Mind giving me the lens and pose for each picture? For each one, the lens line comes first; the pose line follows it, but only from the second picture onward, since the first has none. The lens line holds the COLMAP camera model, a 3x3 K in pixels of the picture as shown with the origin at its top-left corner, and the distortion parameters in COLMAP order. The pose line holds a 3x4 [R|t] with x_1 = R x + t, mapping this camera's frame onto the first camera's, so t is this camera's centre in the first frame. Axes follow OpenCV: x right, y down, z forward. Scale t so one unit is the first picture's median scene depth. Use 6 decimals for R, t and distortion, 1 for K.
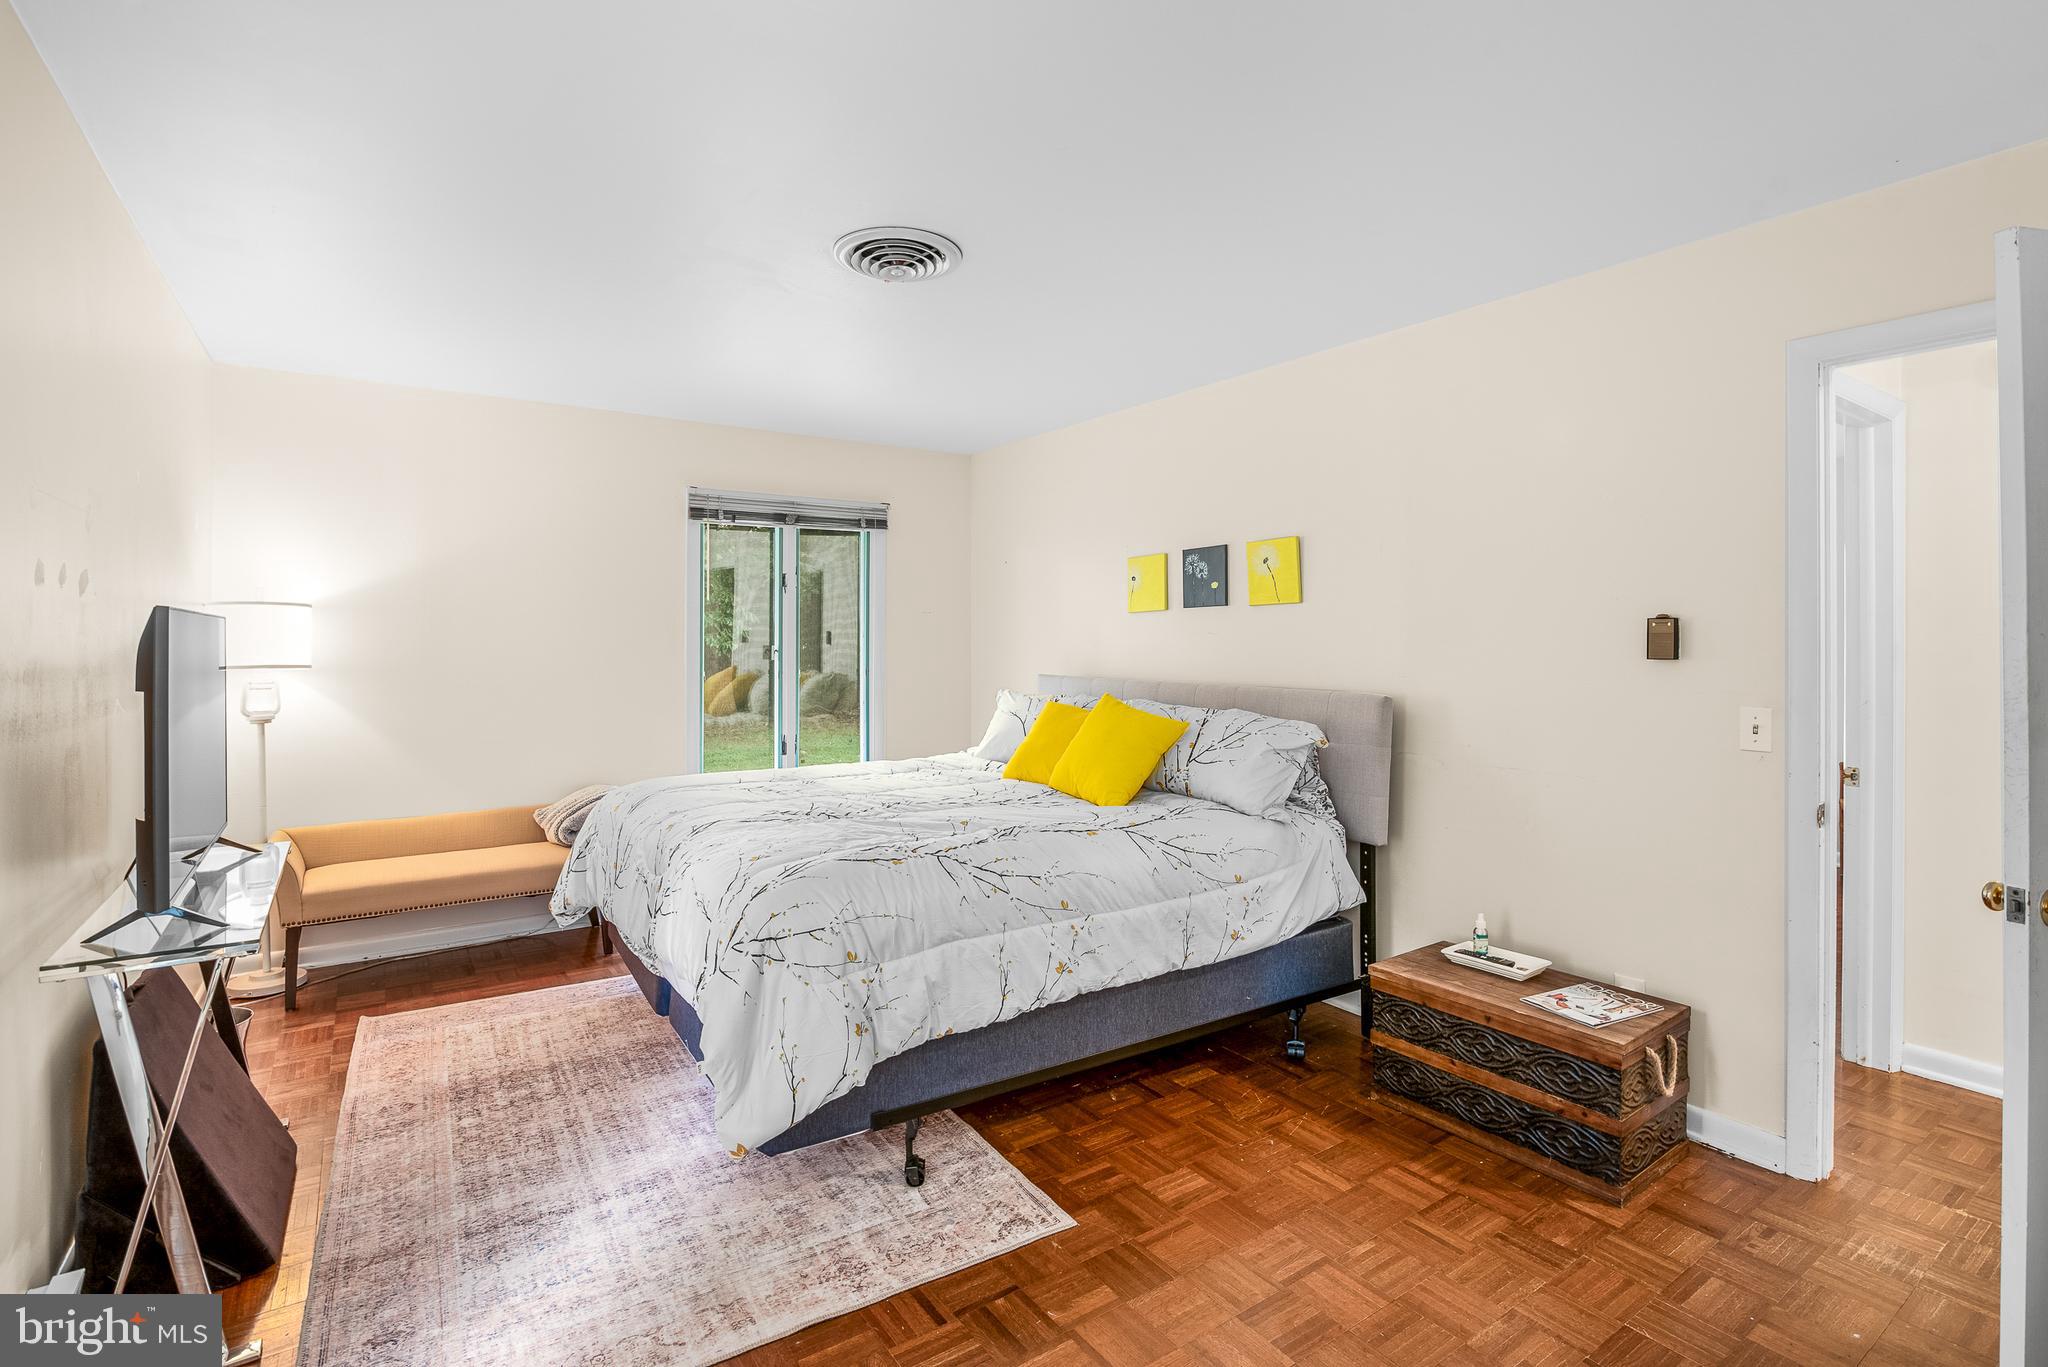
lens RADIAL K [[966.9, 0, 1020.3], [0, 966.9, 657.3], [0, 0, 1]] dist [-0.015666, 0.000718]
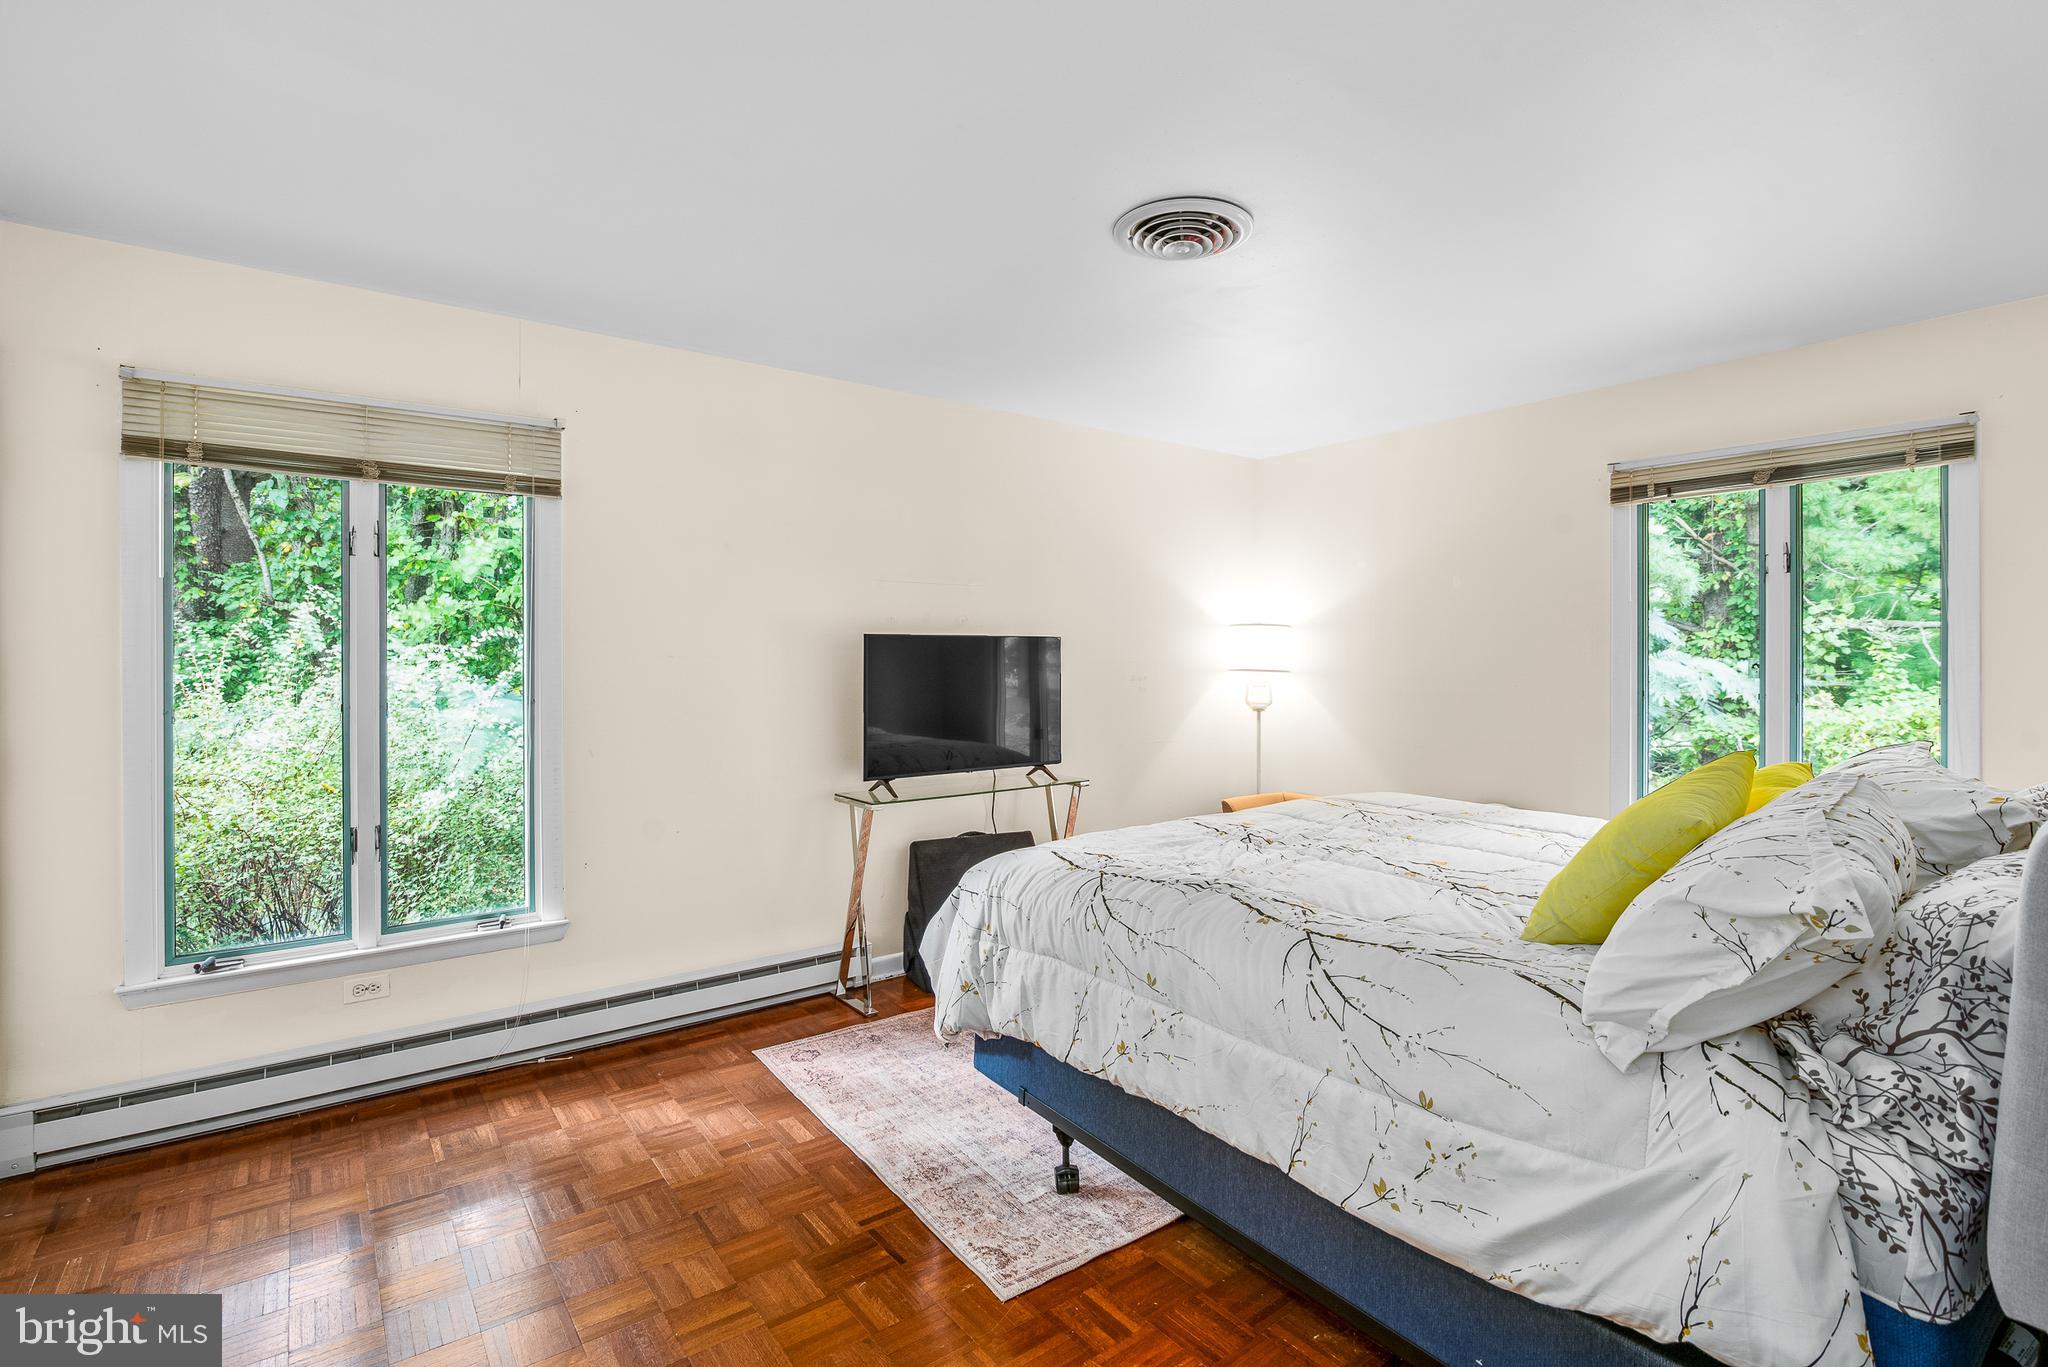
lens RADIAL K [[966.9, 0, 1020.3], [0, 966.9, 657.3], [0, 0, 1]] dist [-0.015666, 0.000718]
pose [[0.042175, 0.004367, -0.999101, 0.787867], [-0.016635, 0.999855, 0.003668, -0.011095], [0.998972, 0.016466, 0.042242, 0.803832]]
